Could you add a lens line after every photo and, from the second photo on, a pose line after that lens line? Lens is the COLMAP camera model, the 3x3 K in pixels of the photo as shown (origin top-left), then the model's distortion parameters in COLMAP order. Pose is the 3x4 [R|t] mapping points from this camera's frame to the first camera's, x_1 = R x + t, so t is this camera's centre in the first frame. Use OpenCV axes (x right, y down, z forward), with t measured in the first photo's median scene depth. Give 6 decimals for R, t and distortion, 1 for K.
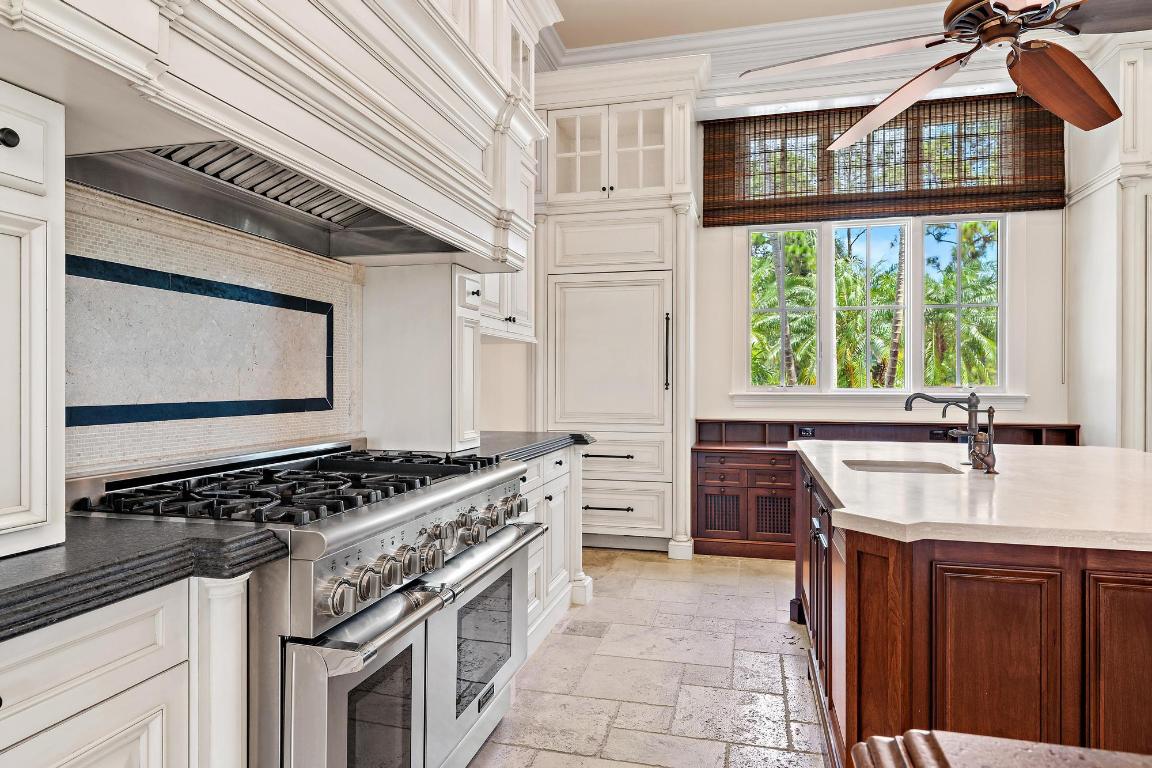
lens RADIAL K [[678.1, 0, 576.0], [0, 678.1, 384.0], [0, 0, 1]] dist [-0.000407, 0.002515]
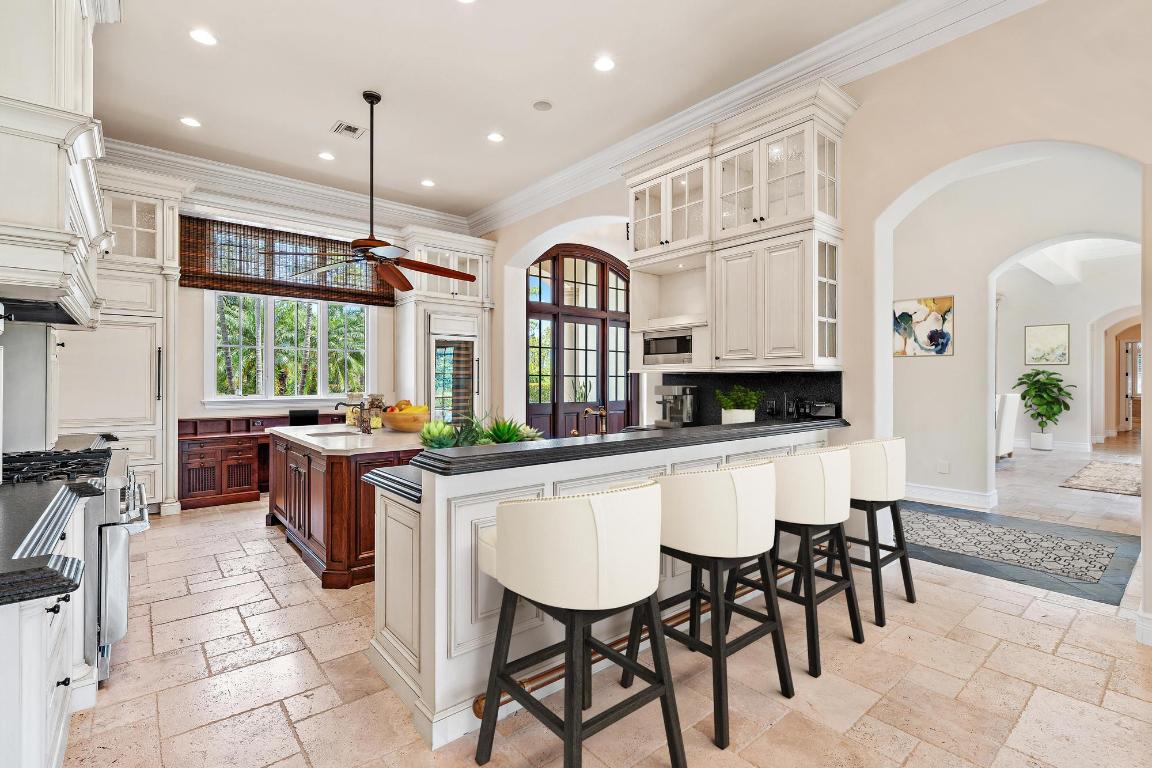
lens RADIAL K [[522.8, 0, 576.0], [0, 522.8, 384.0], [0, 0, 1]] dist [0.001539, 0.000255]
pose [[0.574795, -0.002887, 0.818292, -0.264800], [-0.000496, 0.999992, 0.003876, -0.030330], [-0.818297, -0.002634, 0.574789, -0.368055]]
